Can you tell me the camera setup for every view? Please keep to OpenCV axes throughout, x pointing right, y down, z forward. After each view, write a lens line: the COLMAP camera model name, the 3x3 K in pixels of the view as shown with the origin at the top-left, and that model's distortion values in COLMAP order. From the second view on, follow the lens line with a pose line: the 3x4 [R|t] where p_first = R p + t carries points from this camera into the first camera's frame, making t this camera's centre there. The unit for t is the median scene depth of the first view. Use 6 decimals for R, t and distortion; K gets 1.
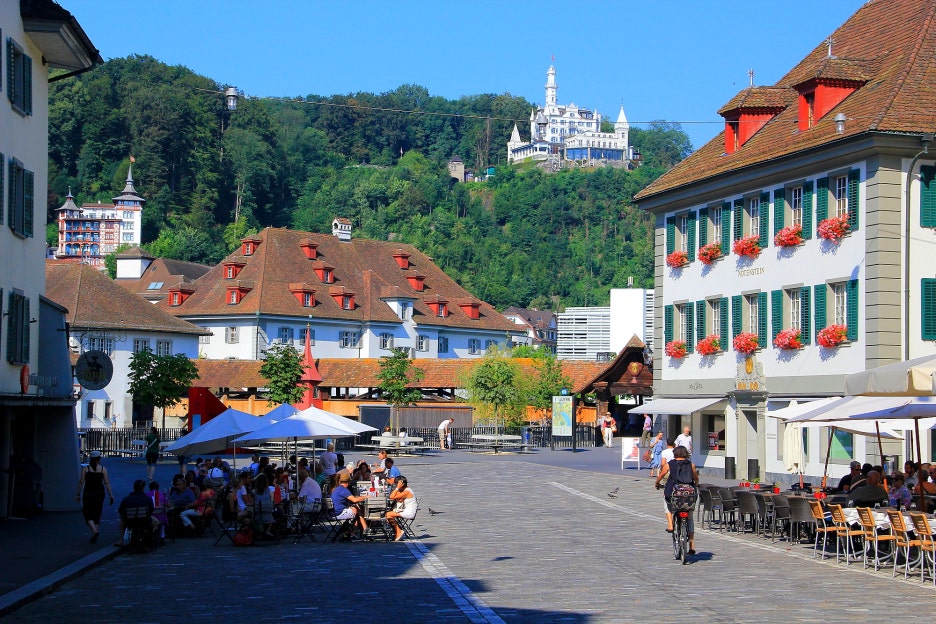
lens RADIAL K [[1913.6, 0, 468.0], [0, 1913.6, 312.0], [0, 0, 1]] dist [0.033883, 2.053228]
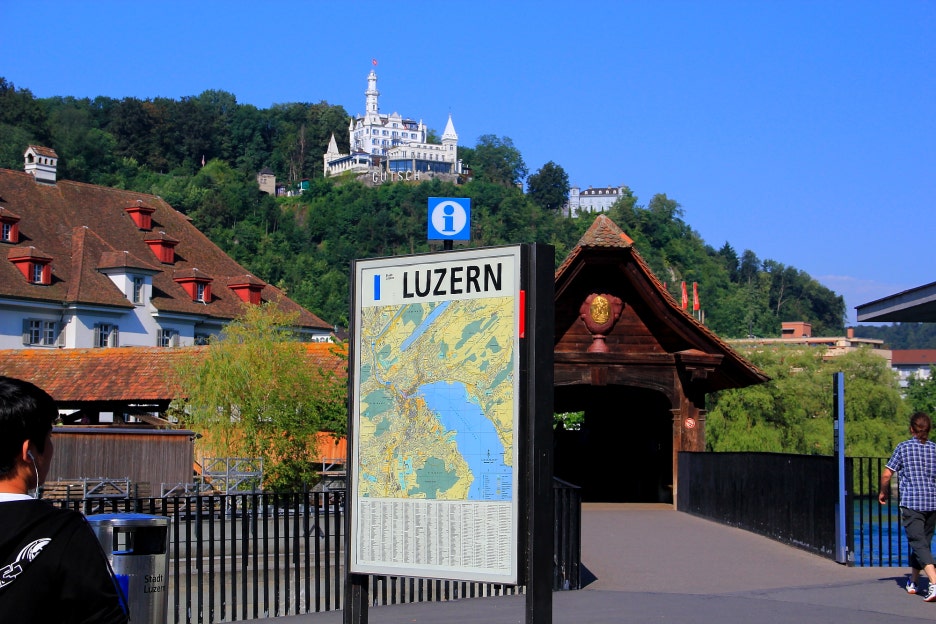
lens RADIAL K [[1913.6, 0, 468.0], [0, 1913.6, 312.0], [0, 0, 1]] dist [0.033883, 2.053228]
pose [[0.995672, -0.000368, 0.092933, 0.004565], [0.002369, 0.999768, -0.021419, 0.005741], [-0.092904, 0.021546, 0.995442, 0.100110]]
